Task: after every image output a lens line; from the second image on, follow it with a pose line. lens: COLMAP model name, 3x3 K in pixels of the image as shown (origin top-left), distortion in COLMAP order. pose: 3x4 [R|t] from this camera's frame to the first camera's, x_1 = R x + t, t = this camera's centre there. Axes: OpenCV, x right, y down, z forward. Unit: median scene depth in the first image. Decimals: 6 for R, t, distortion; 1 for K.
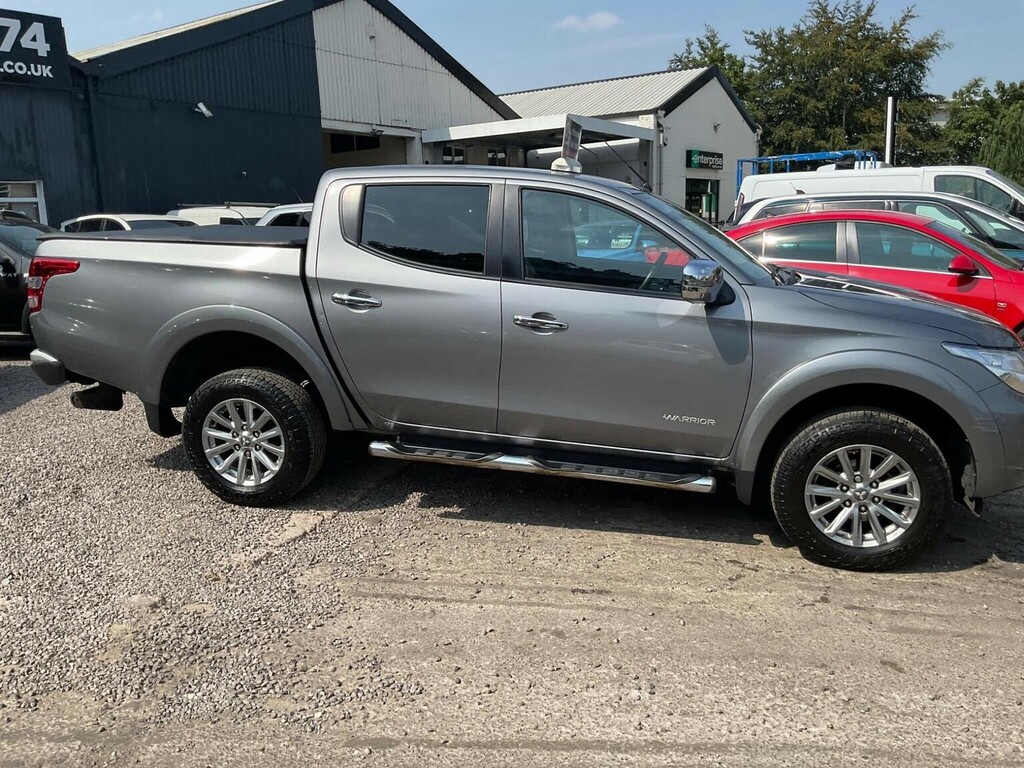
lens RADIAL K [[860.3, 0, 509.3], [0, 860.3, 377.8], [0, 0, 1]] dist [0.071221, -0.137179]
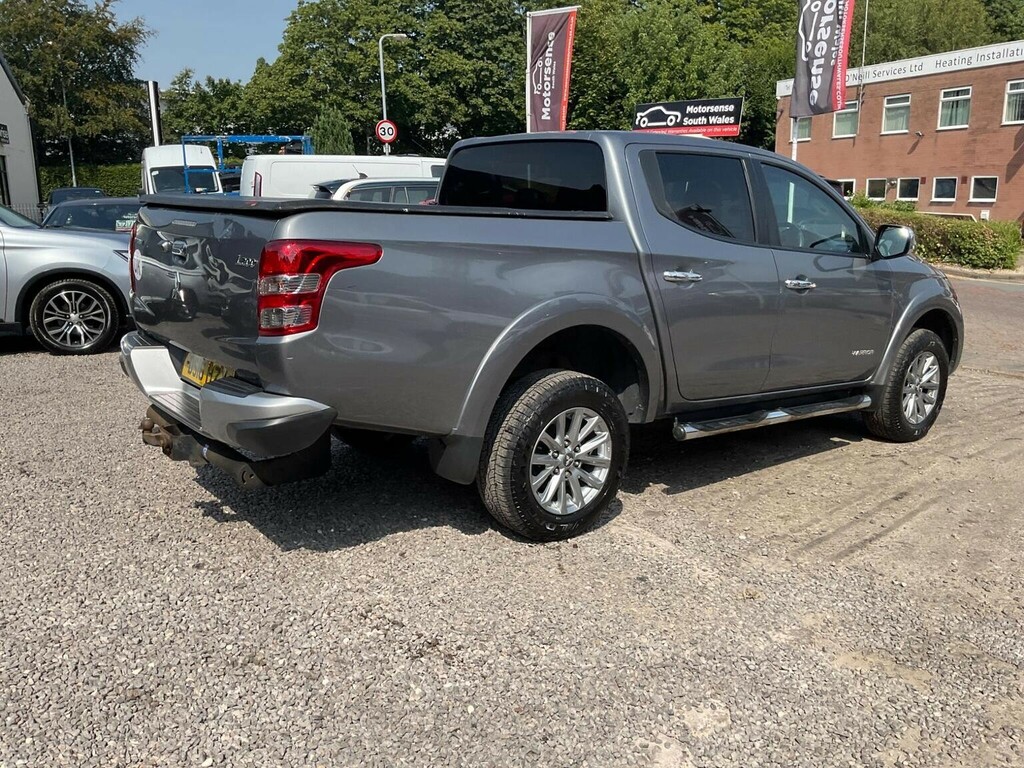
lens RADIAL K [[861.5, 0, 509.2], [0, 861.5, 378.3], [0, 0, 1]] dist [0.065953, -0.126165]
pose [[0.609008, -0.147133, 0.779398, -0.970705], [0.135223, 0.987518, 0.080761, -0.076572], [-0.781552, 0.056208, 0.621303, 0.538771]]
